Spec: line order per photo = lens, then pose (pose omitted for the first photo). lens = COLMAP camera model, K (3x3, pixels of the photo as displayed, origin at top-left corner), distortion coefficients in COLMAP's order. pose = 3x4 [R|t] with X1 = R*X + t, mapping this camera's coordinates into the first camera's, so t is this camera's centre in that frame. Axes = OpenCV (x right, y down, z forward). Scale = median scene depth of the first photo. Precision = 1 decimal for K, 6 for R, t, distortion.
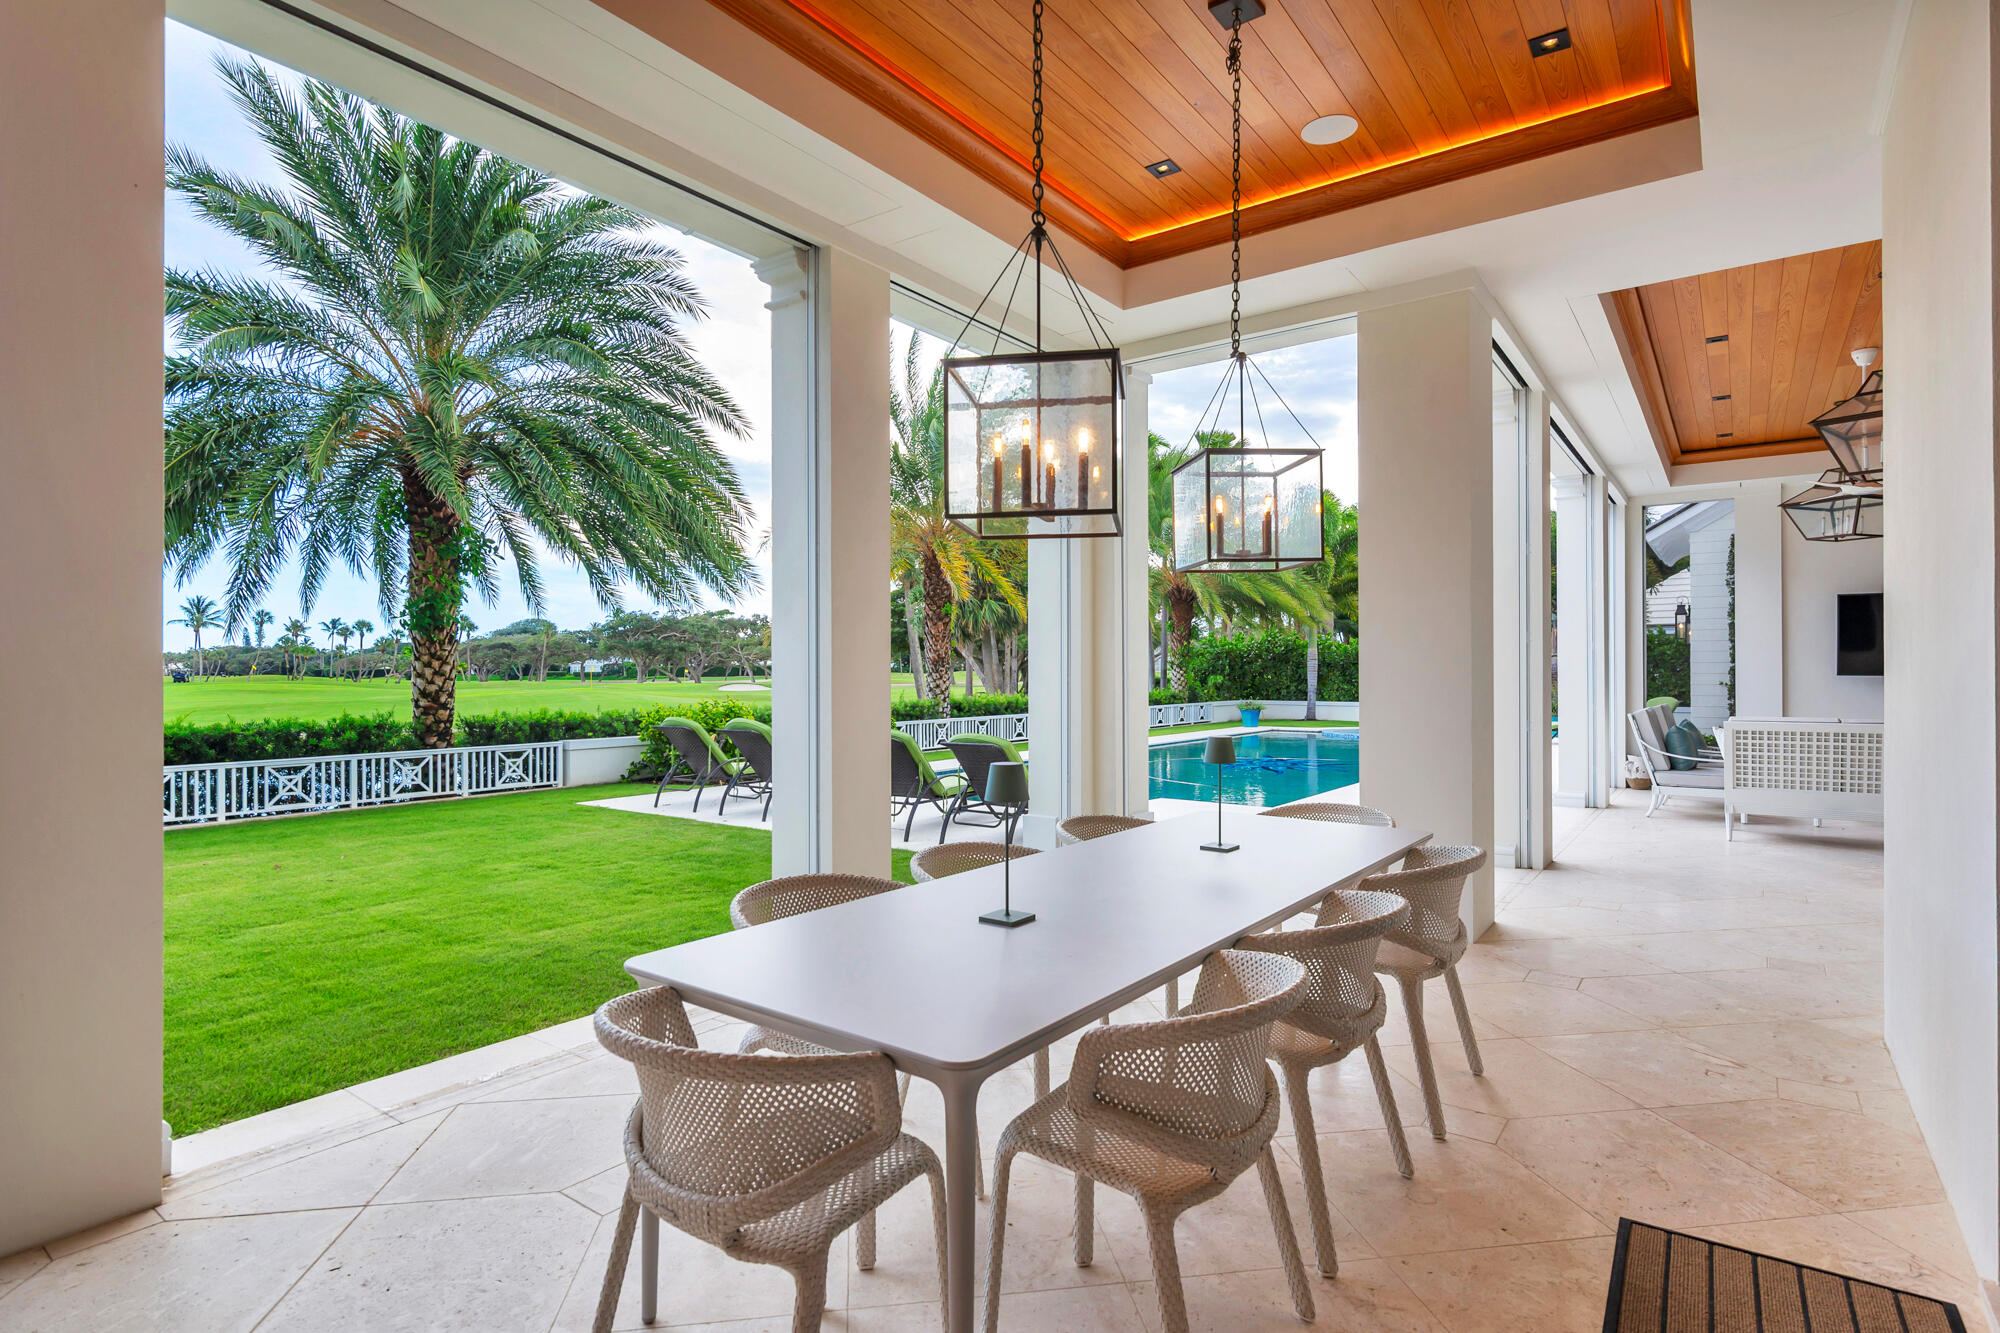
lens RADIAL K [[1002.1, 0, 998.5], [0, 1002.1, 666.8], [0, 0, 1]] dist [-0.000495, 0.000511]
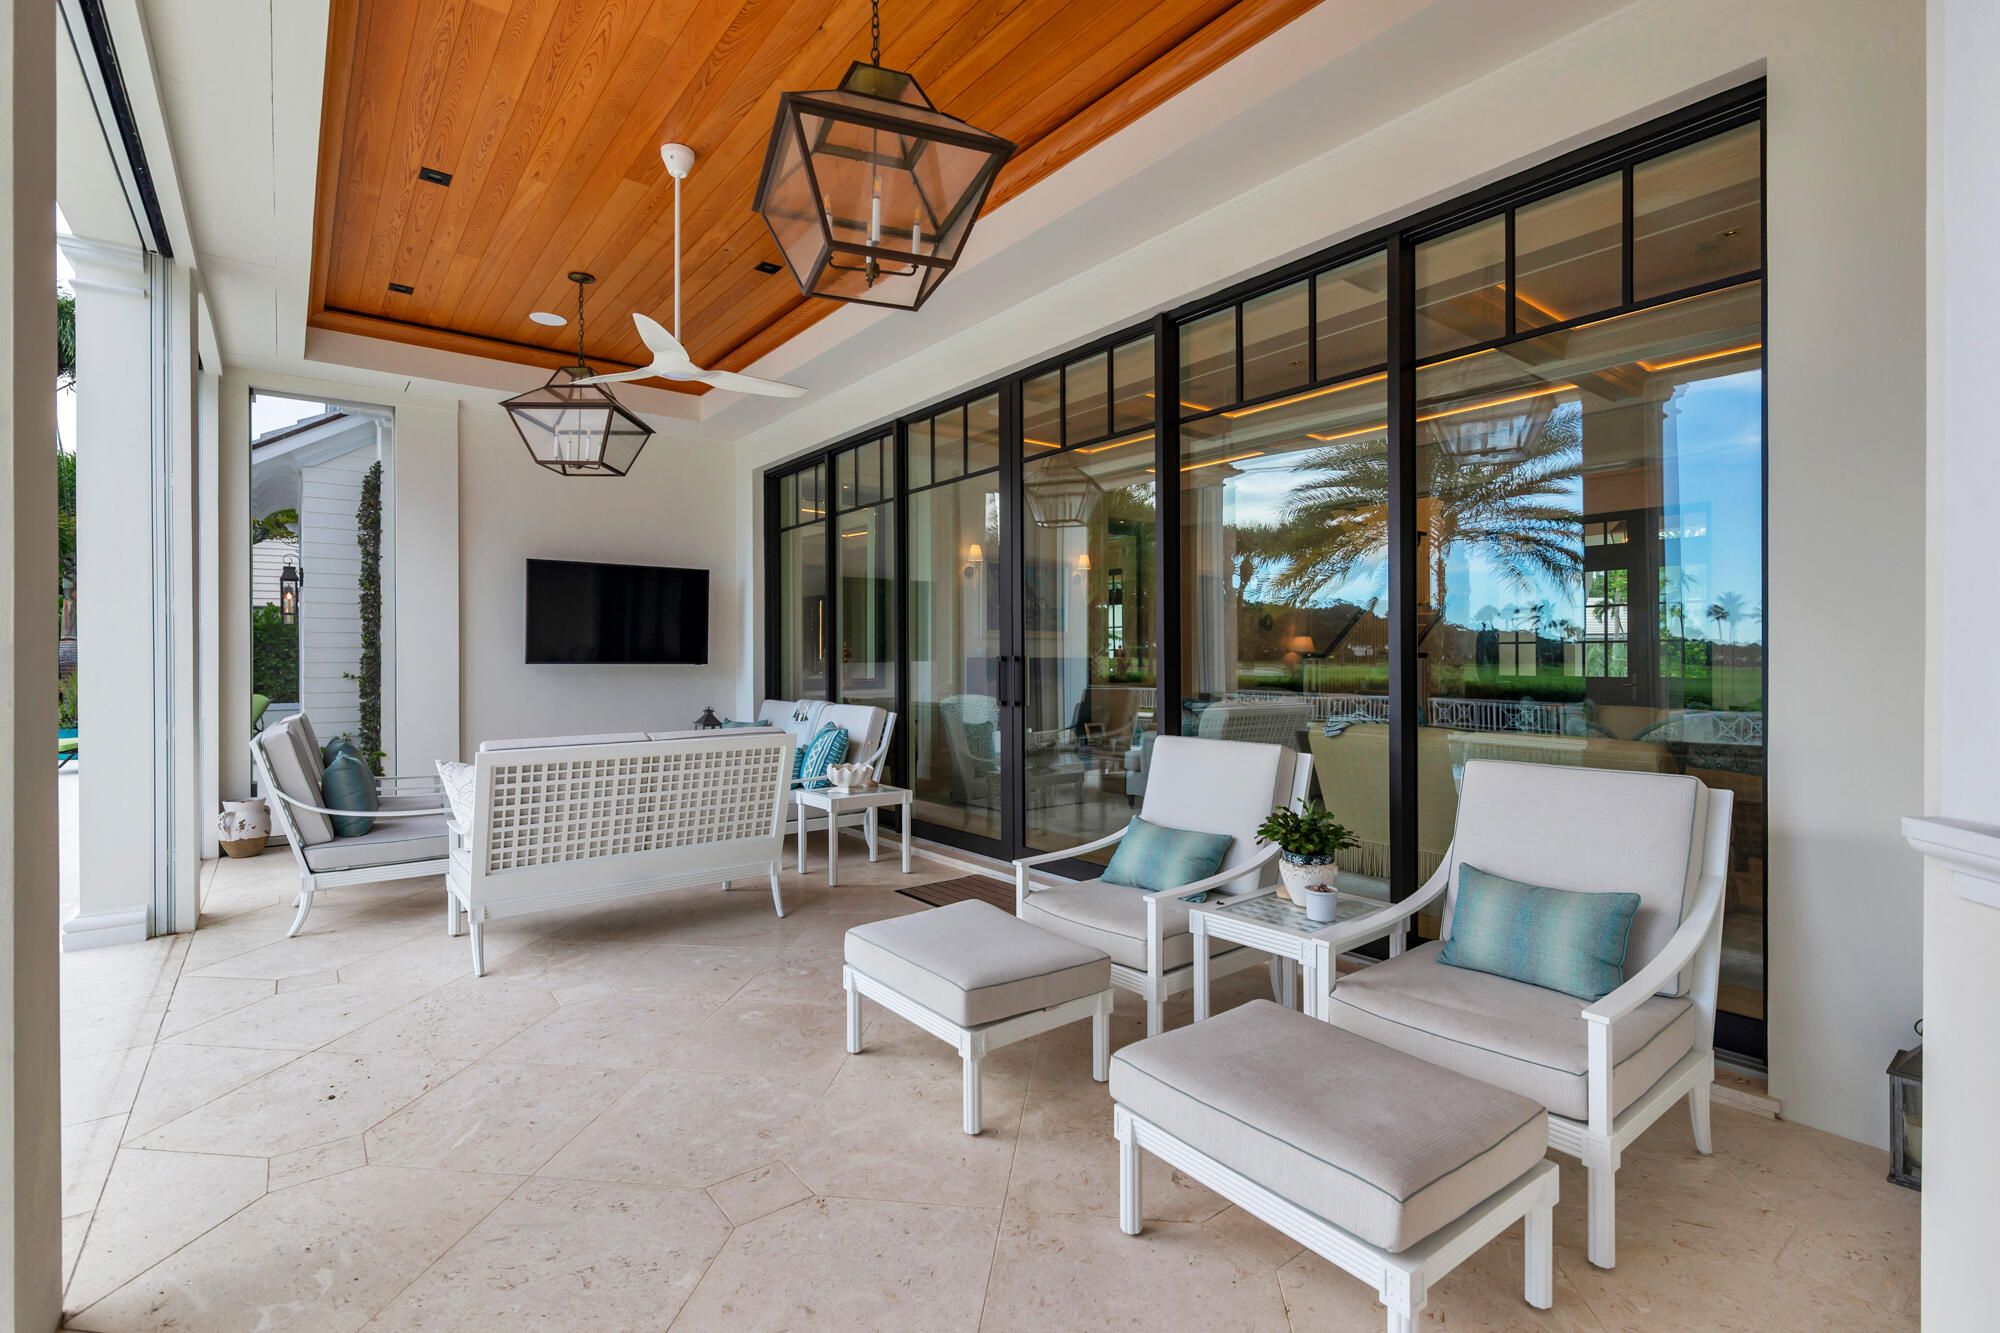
lens RADIAL K [[917.5, 0, 1000.0], [0, 917.5, 666.5], [0, 0, 1]] dist [0.001803, 0.000608]
pose [[0.269640, -0.000842, 0.962961, 0.254175], [-0.002770, 0.999995, 0.001650, 0.006288], [-0.962957, -0.003113, 0.269637, 0.457495]]
